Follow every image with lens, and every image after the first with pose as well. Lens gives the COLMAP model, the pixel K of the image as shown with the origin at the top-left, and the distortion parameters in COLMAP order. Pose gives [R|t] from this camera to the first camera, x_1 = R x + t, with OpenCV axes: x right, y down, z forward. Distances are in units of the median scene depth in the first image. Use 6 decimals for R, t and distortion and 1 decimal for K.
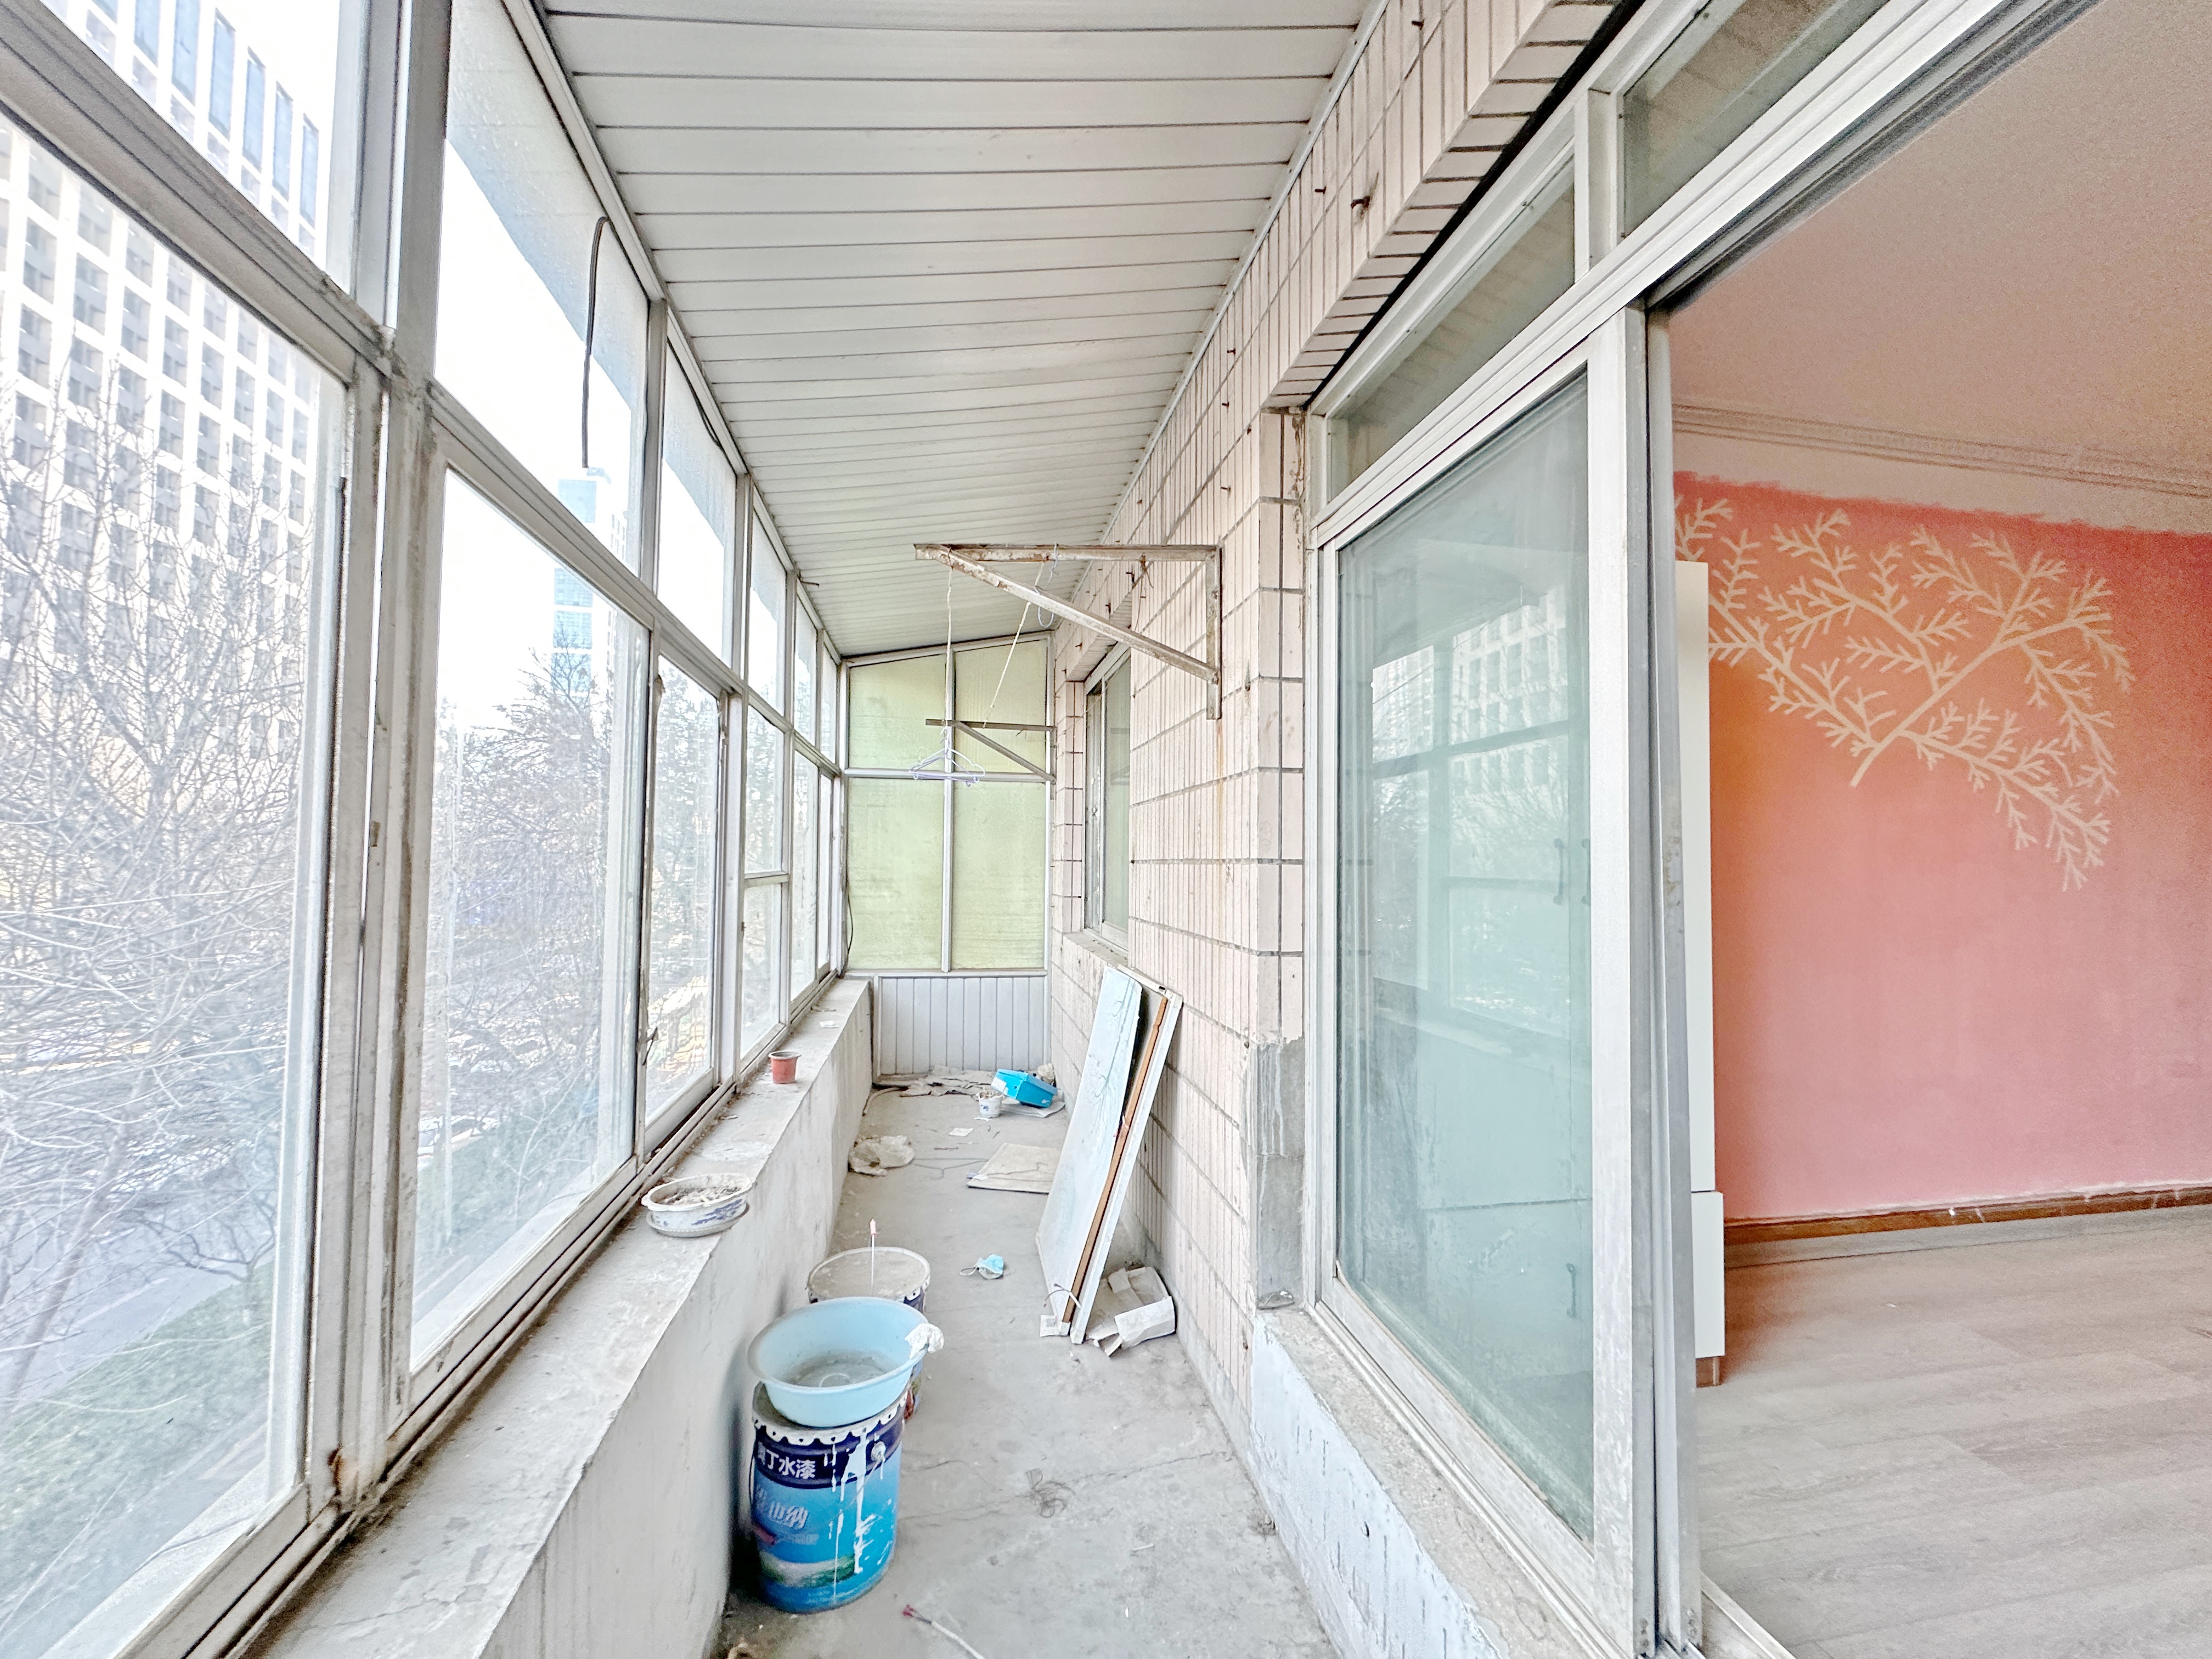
lens RADIAL K [[869.6, 0, 1096.0], [0, 869.6, 836.4], [0, 0, 1]] dist [-0.002261, 0.000175]
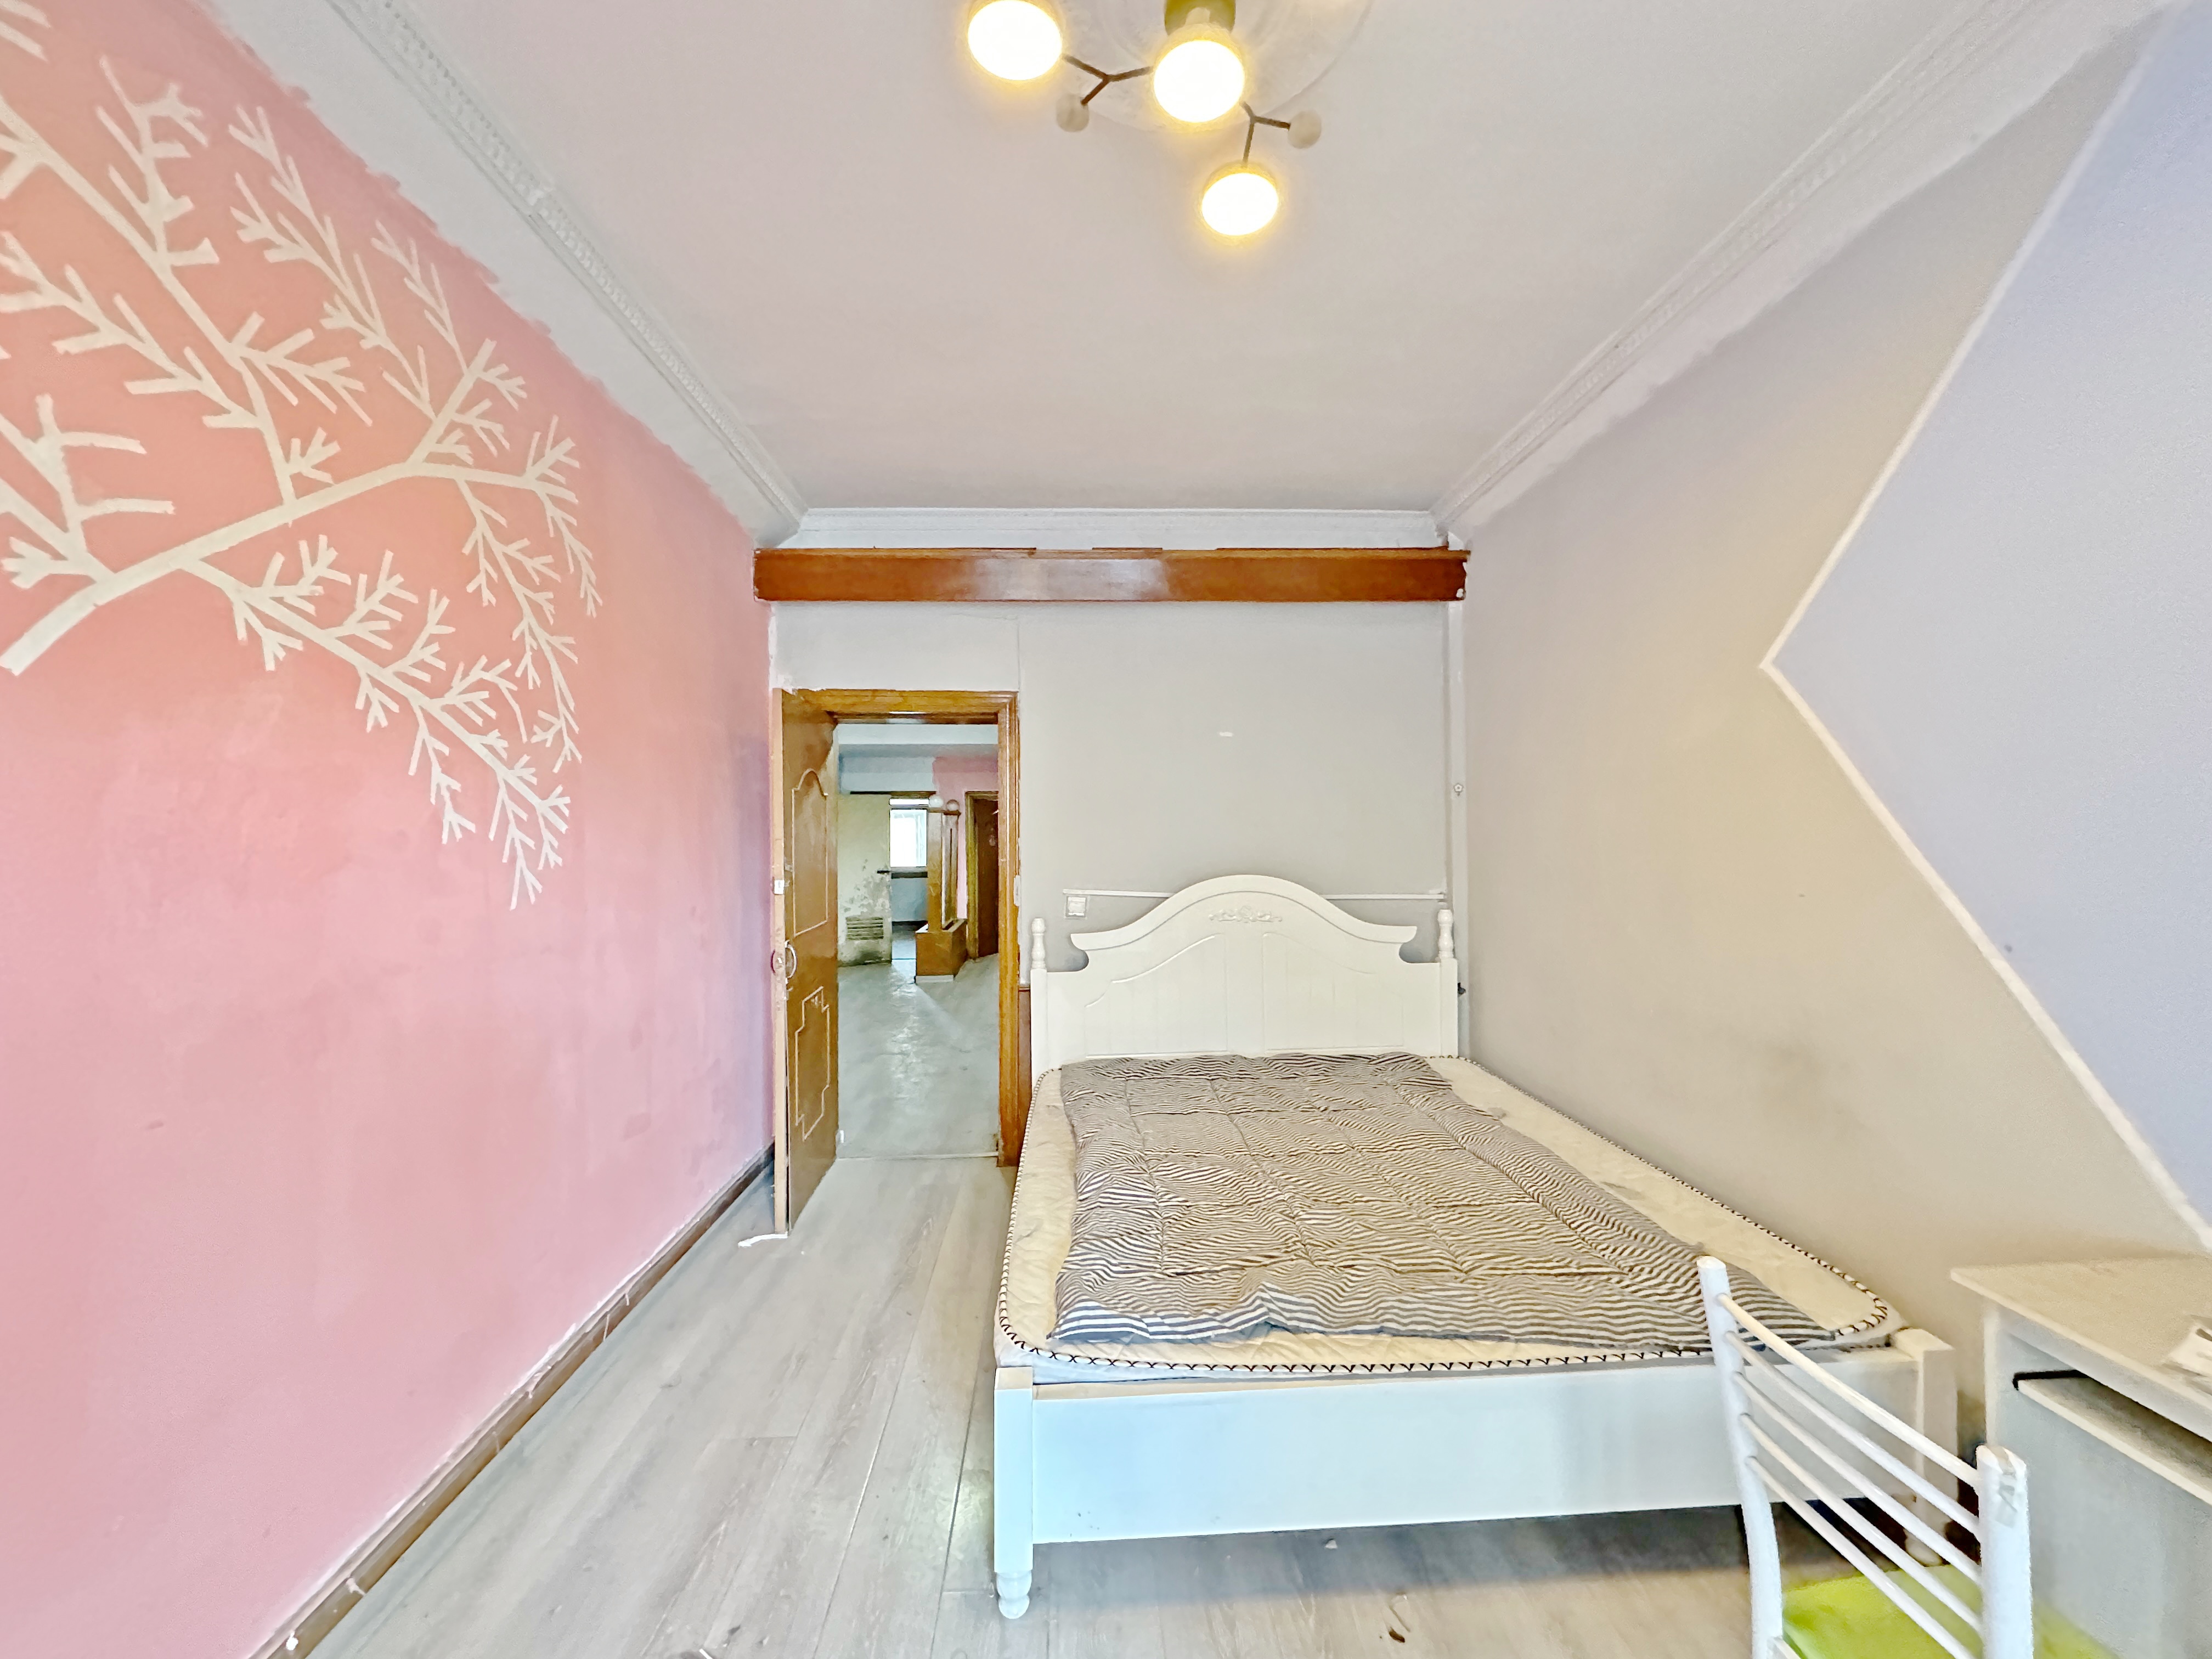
lens RADIAL K [[869.6, 0, 1109.3], [0, 869.6, 838.3], [0, 0, 1]] dist [-0.002261, 0.000175]
pose [[0.142375, -0.011193, 0.989749, 0.569091], [-0.030543, 0.999410, 0.015696, -0.010295], [-0.989341, -0.032465, 0.141949, 0.496790]]
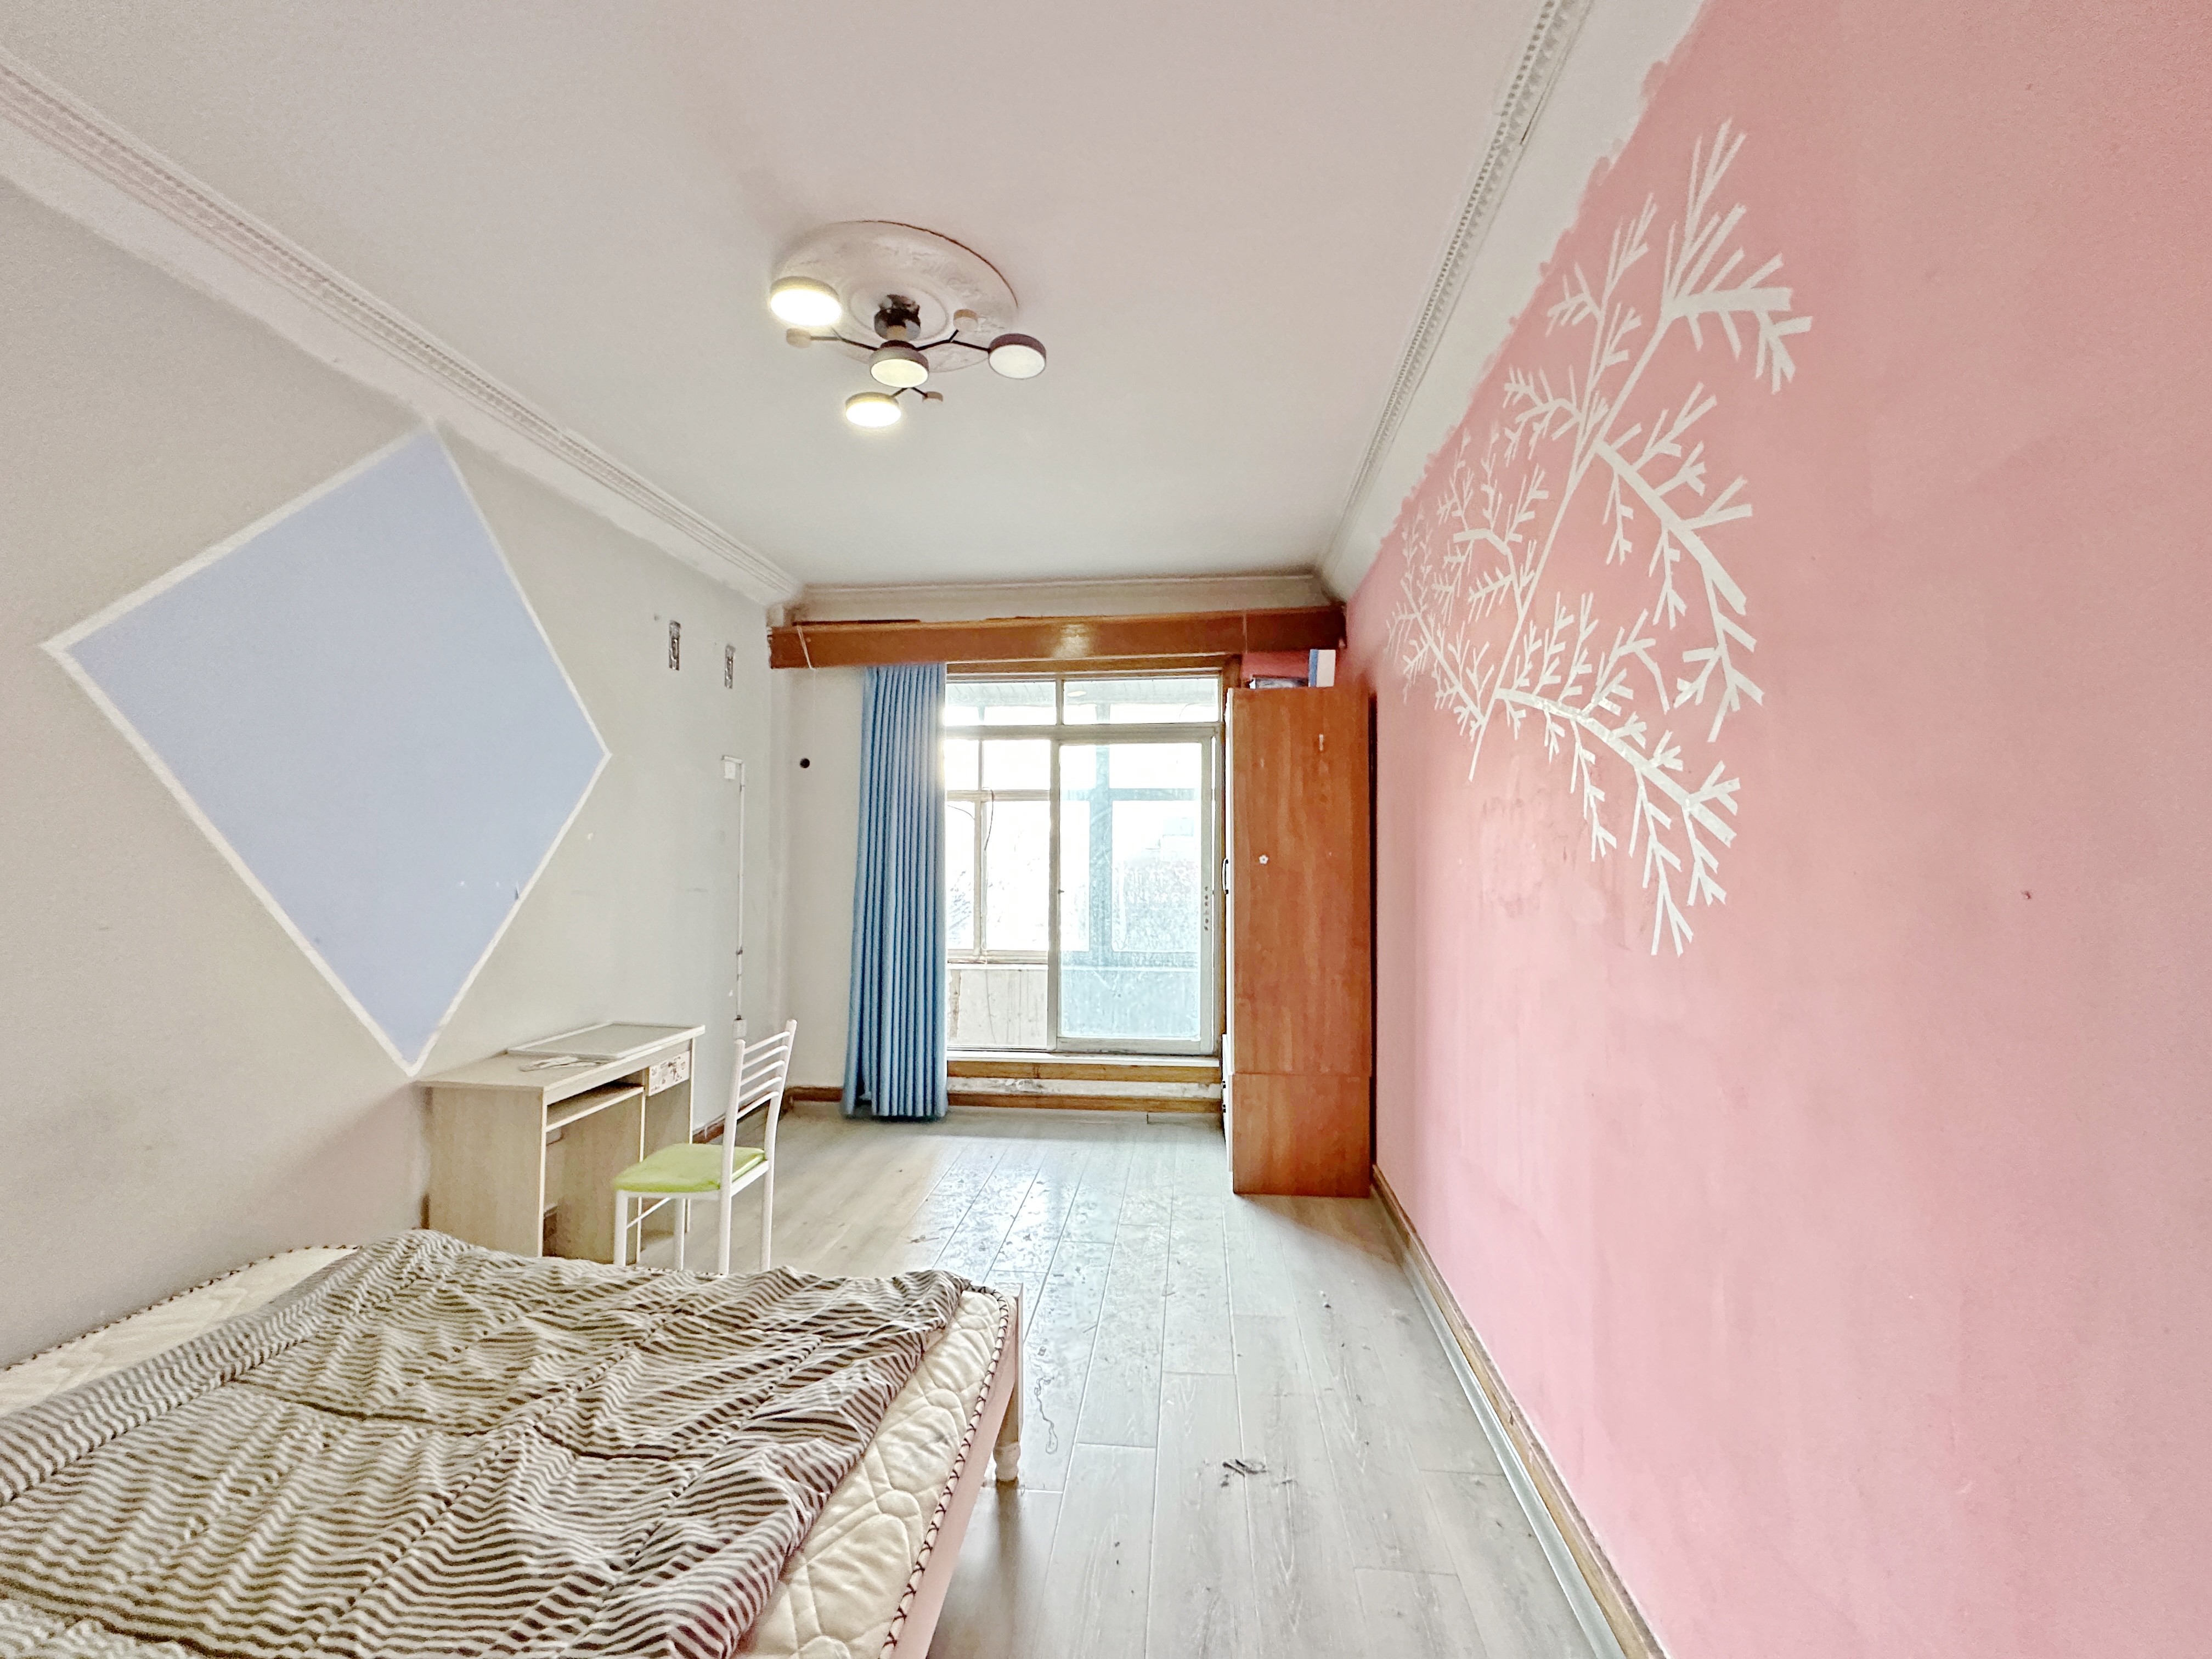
lens RADIAL K [[869.6, 0, 1104.7], [0, 869.6, 821.4], [0, 0, 1]] dist [-0.002261, 0.000175]
pose [[-0.286803, -0.048924, -0.956739, 1.635023], [0.033198, 0.997588, -0.060965, 0.013227], [0.957414, -0.049246, -0.284487, 0.870018]]
